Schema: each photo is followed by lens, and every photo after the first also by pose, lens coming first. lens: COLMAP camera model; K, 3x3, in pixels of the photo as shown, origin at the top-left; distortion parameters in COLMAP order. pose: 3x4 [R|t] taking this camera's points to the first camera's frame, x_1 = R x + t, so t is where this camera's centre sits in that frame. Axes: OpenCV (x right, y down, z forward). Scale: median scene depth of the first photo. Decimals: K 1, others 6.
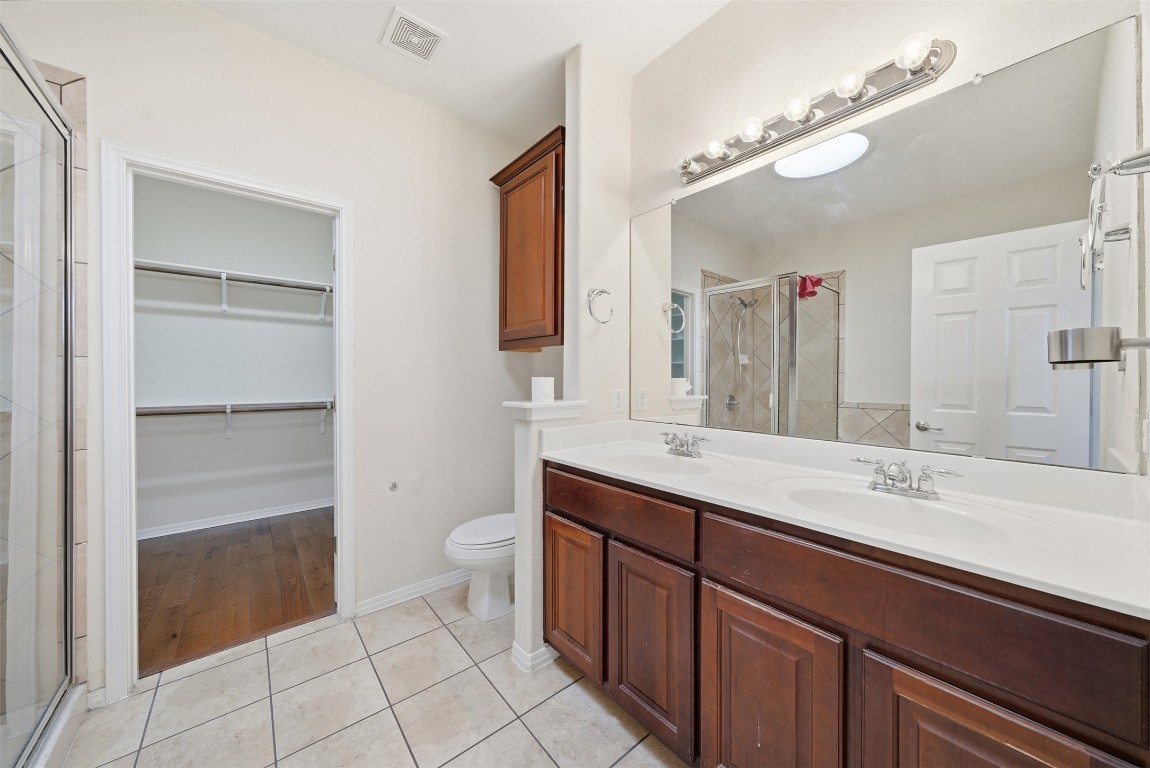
lens RADIAL K [[399.8, 0, 577.5], [0, 399.8, 383.4], [0, 0, 1]] dist [-0.010735, 0.003329]
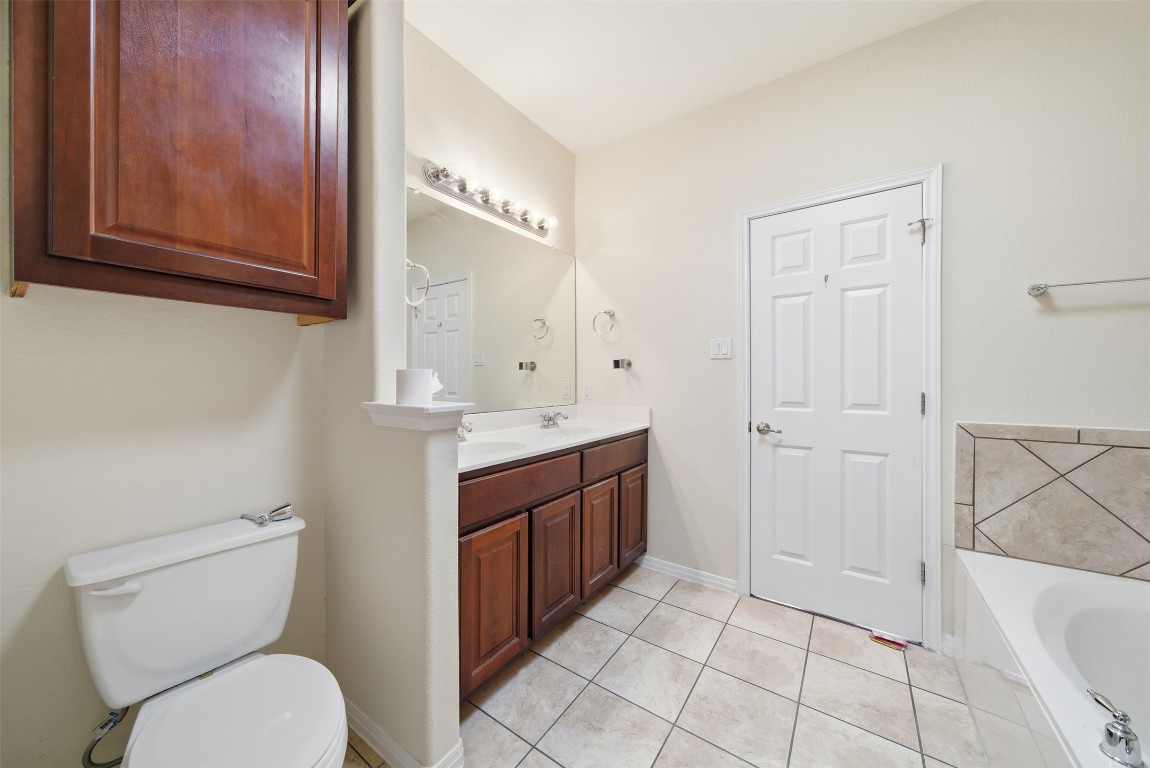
lens RADIAL K [[399.8, 0, 575.3], [0, 399.8, 378.8], [0, 0, 1]] dist [-0.010735, 0.003329]
pose [[-0.267273, -0.006070, 0.963602, -1.065288], [-0.003618, 0.999979, 0.005295, 0.001568], [-0.963614, -0.002071, -0.267289, 1.184477]]
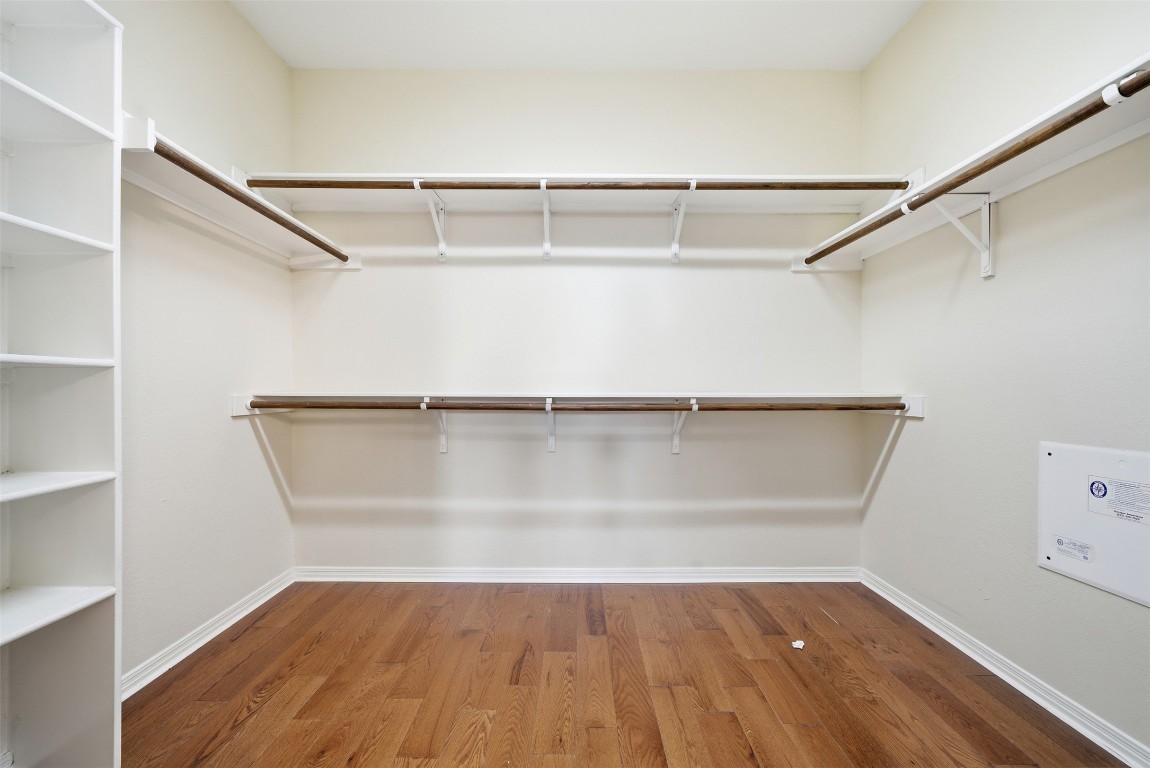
lens RADIAL K [[399.8, 0, 576.1], [0, 399.8, 391.1], [0, 0, 1]] dist [-0.010735, 0.003329]
pose [[0.766870, -0.003559, -0.641793, -0.336542], [-0.001988, 0.999967, -0.007920, 0.035348], [0.641800, 0.007349, 0.766837, 0.411684]]
